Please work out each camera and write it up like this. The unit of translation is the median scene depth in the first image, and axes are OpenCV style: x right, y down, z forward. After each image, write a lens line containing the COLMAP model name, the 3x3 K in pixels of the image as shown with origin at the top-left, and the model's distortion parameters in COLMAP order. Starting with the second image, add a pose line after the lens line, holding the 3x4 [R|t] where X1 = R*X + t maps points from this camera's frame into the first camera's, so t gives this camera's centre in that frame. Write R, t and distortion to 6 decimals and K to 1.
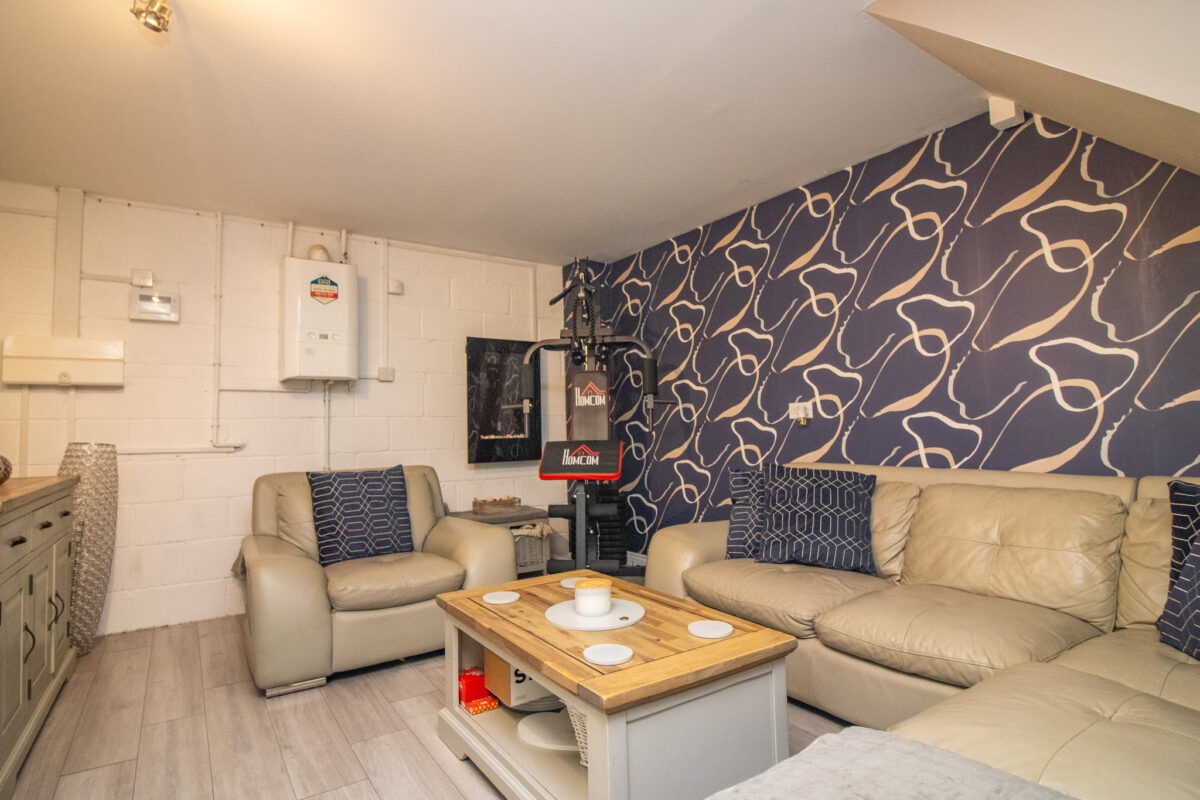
lens RADIAL K [[603.2, 0, 588.6], [0, 603.2, 388.2], [0, 0, 1]] dist [-0.016992, 0.000178]
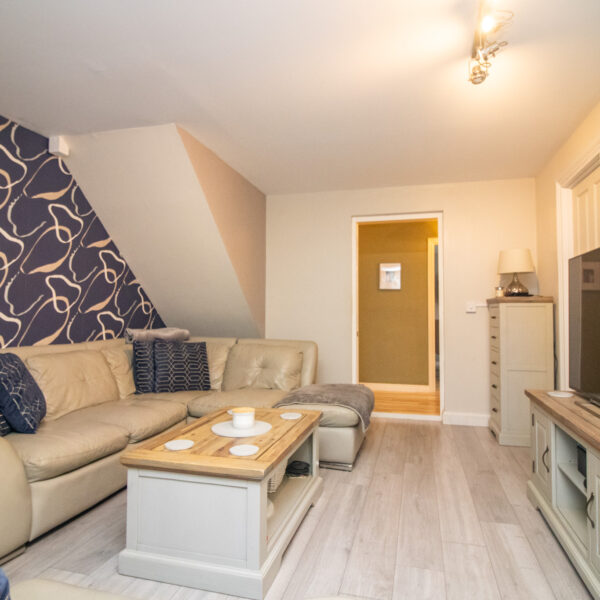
lens RADIAL K [[425.9, 0, 298.0], [0, 425.9, 295.7], [0, 0, 1]] dist [-0.002050, -0.007715]
pose [[-0.644024, 0.053575, 0.763127, -0.773636], [-0.041868, 0.993581, -0.105088, 0.096811], [-0.763859, -0.099630, -0.637647, 1.278396]]
